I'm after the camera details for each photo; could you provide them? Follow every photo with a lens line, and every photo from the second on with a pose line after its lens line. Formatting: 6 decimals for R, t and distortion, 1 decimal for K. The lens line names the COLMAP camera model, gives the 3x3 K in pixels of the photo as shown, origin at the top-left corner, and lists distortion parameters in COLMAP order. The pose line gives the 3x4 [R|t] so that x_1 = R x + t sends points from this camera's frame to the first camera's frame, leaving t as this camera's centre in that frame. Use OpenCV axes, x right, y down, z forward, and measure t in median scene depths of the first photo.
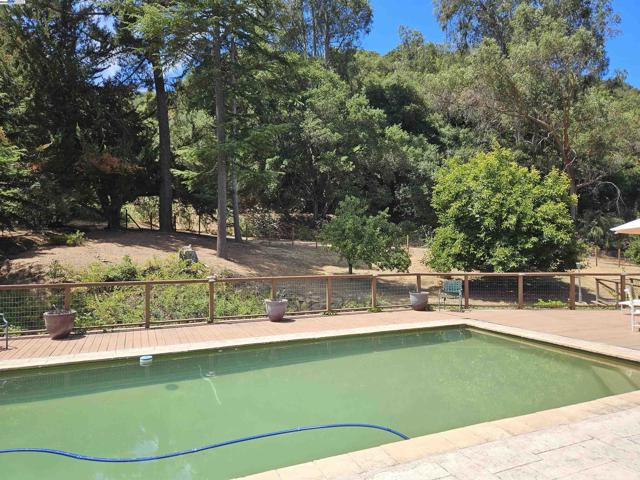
lens RADIAL K [[419.5, 0, 318.9], [0, 419.5, 240.1], [0, 0, 1]] dist [0.058484, -0.041051]
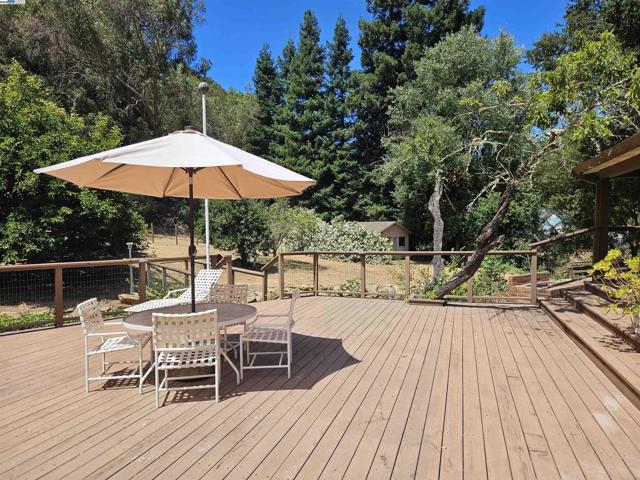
lens RADIAL K [[419.5, 0, 318.9], [0, 419.5, 239.6], [0, 0, 1]] dist [0.058484, -0.041051]
pose [[0.658349, -0.021380, 0.752409, 0.244096], [-0.014459, 0.999053, 0.041041, 0.010946], [-0.752574, -0.037898, 0.657417, 0.219324]]
